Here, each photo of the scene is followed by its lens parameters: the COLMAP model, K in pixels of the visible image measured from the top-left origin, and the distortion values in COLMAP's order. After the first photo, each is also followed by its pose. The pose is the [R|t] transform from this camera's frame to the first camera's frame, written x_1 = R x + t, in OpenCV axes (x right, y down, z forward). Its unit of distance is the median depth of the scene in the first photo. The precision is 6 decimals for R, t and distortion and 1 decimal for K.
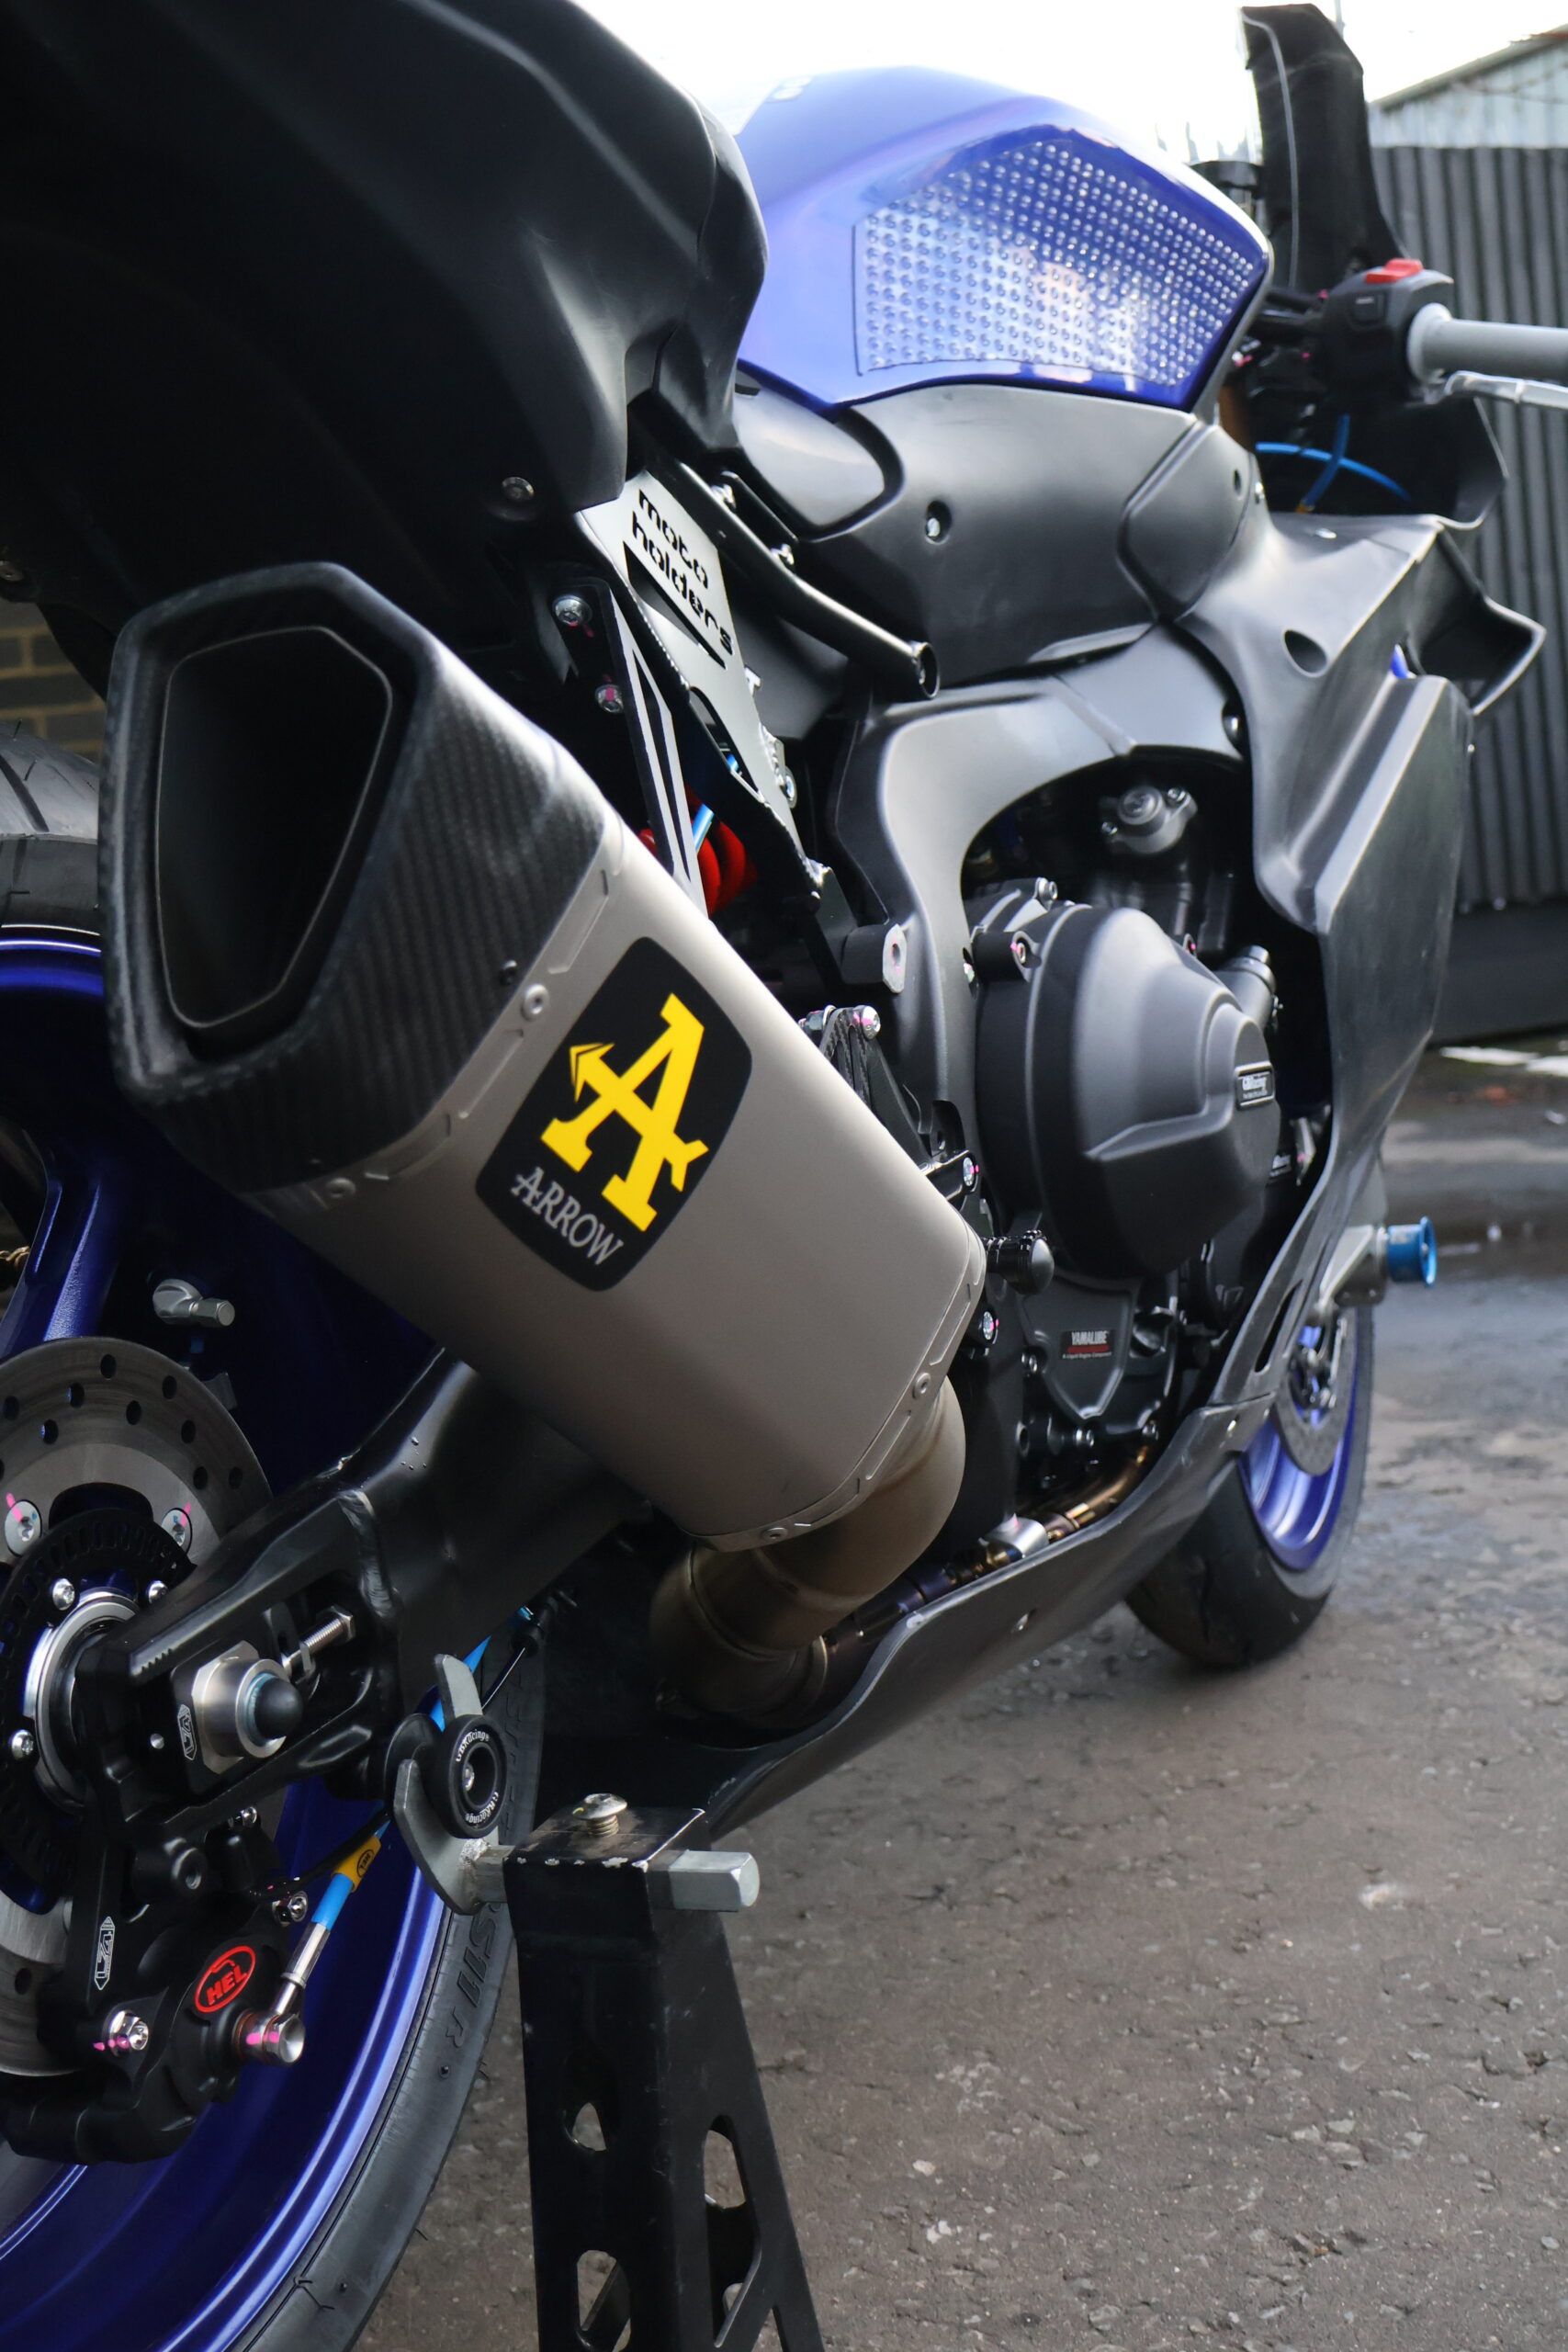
lens RADIAL K [[2945.4, 0, 784.0], [0, 2945.4, 1176.0], [0, 0, 1]] dist [-0.020888, -0.050324]
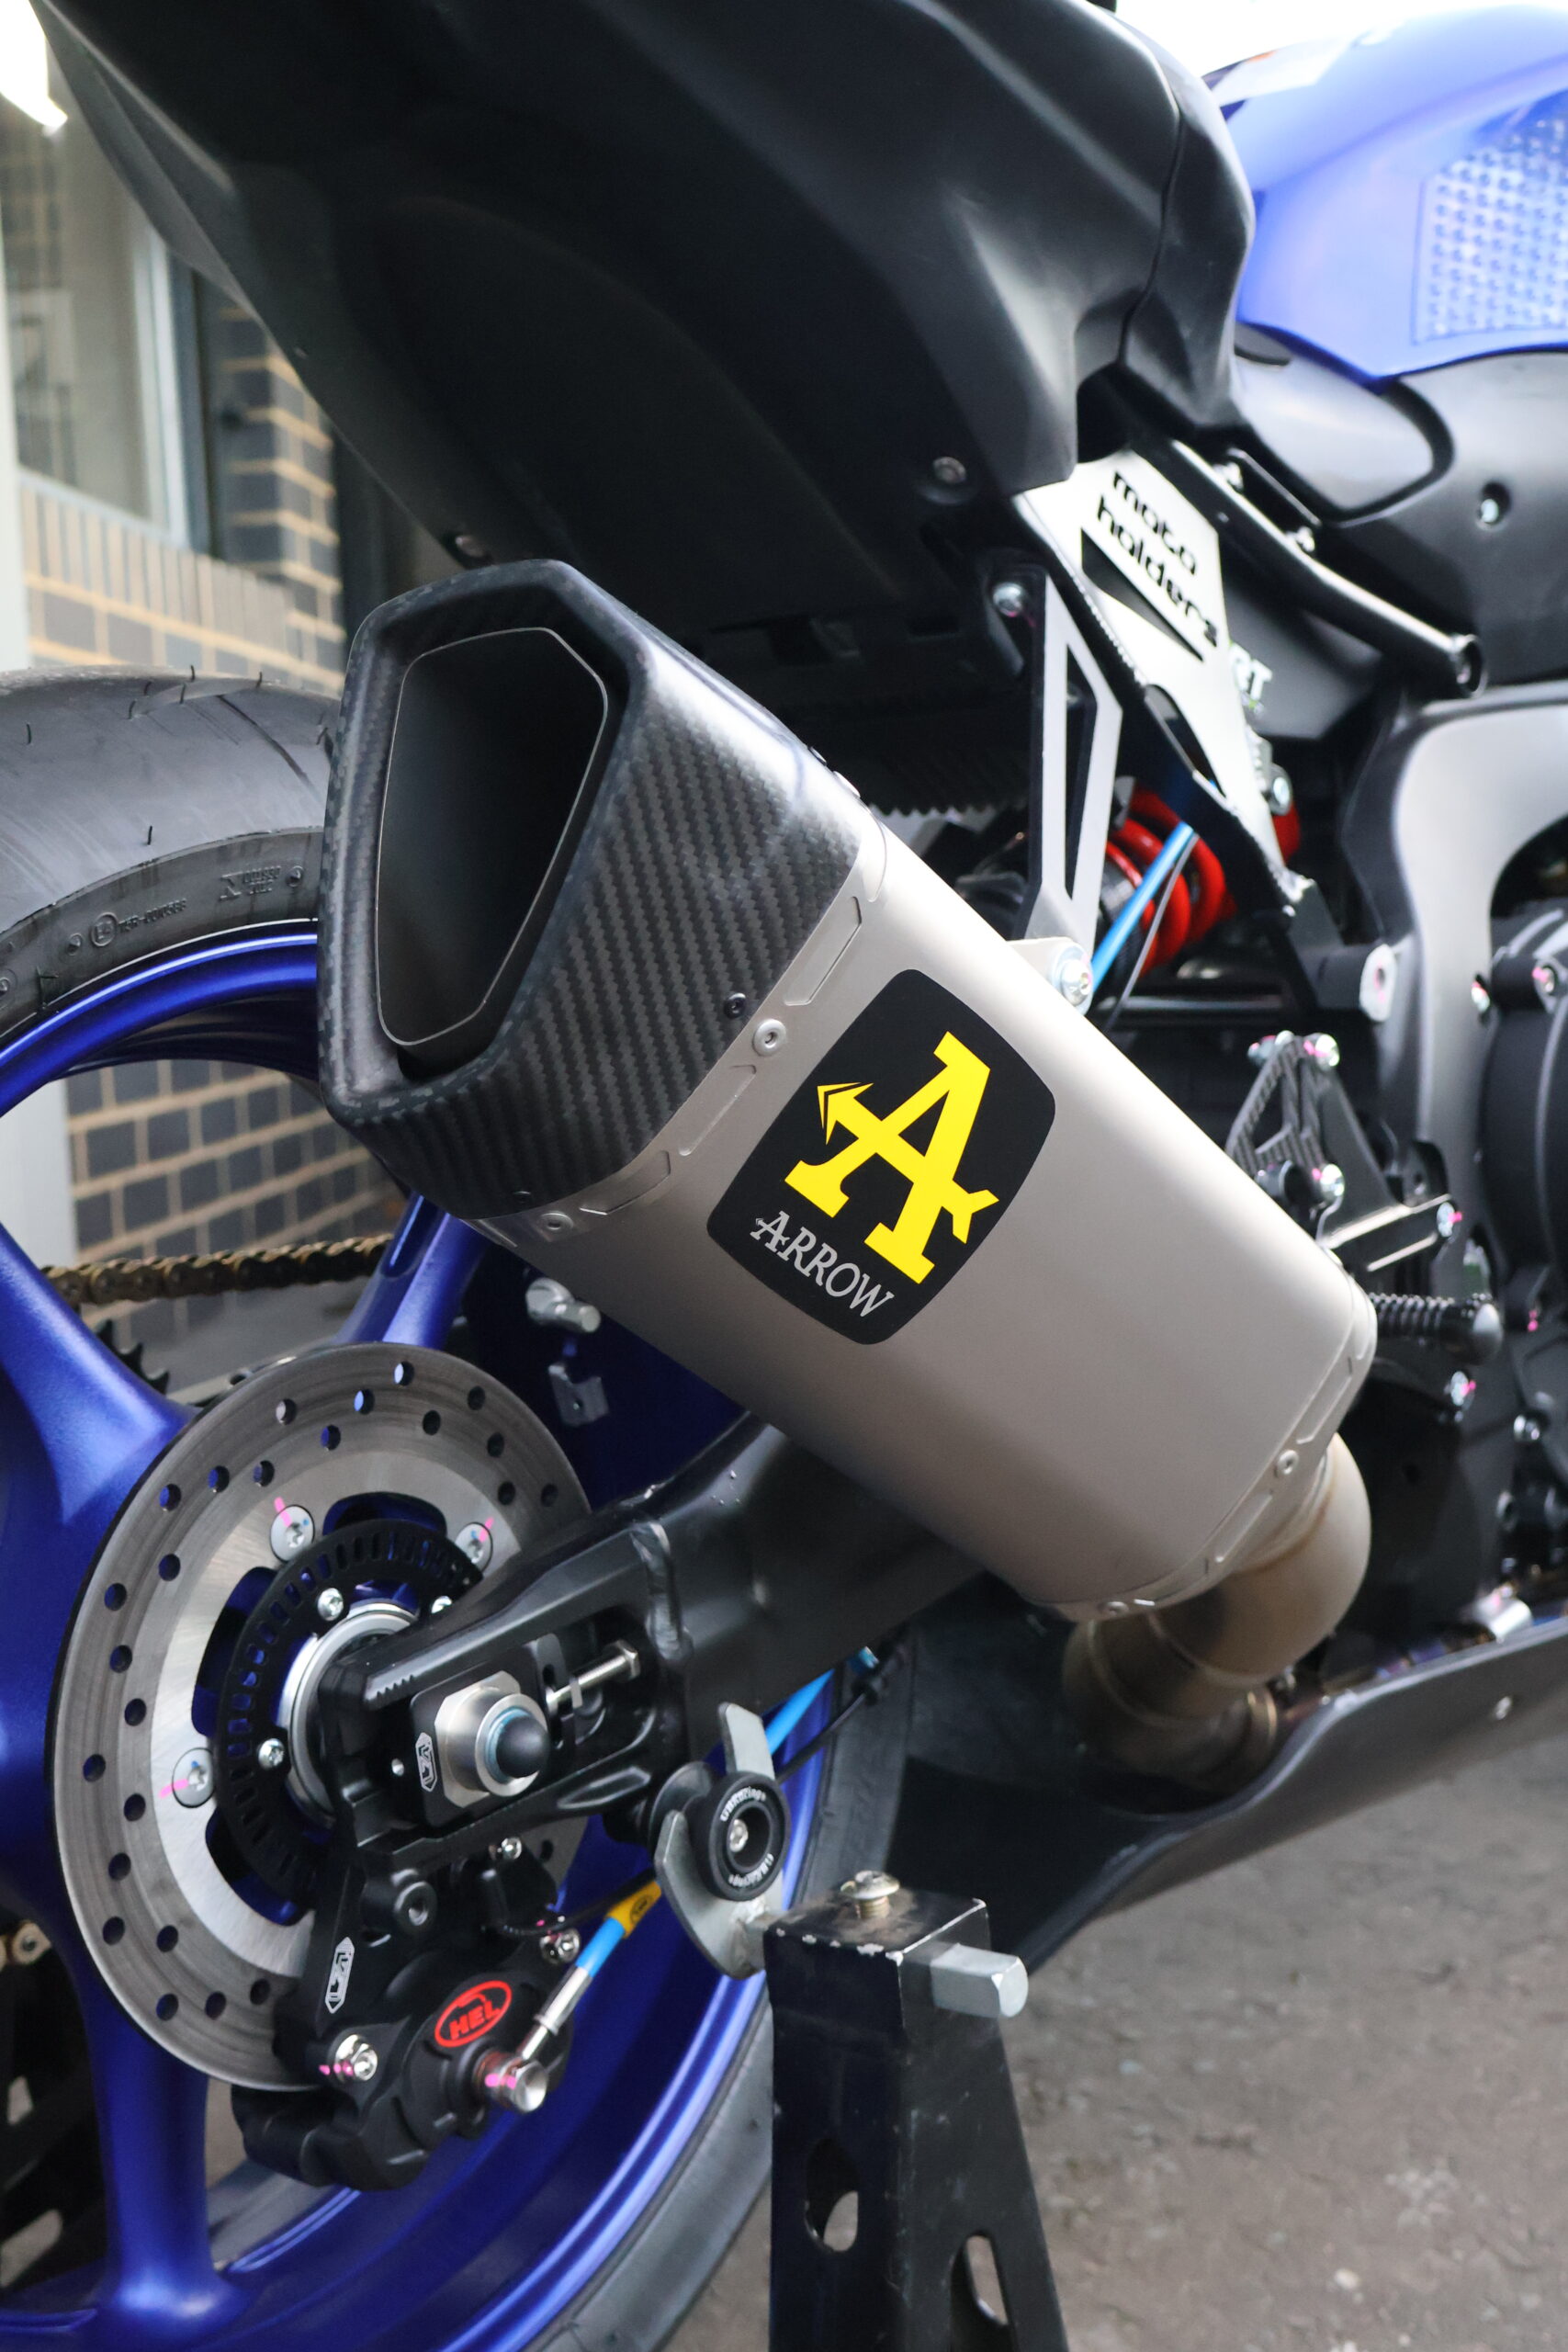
lens RADIAL K [[2946.6, 0, 784.0], [0, 2946.6, 1176.0], [0, 0, 1]] dist [-0.025818, 0.014450]
pose [[0.964177, 0.069817, -0.255907, 0.135010], [-0.066135, 0.997546, 0.022978, -0.031017], [0.256883, -0.005230, 0.966428, 0.088065]]
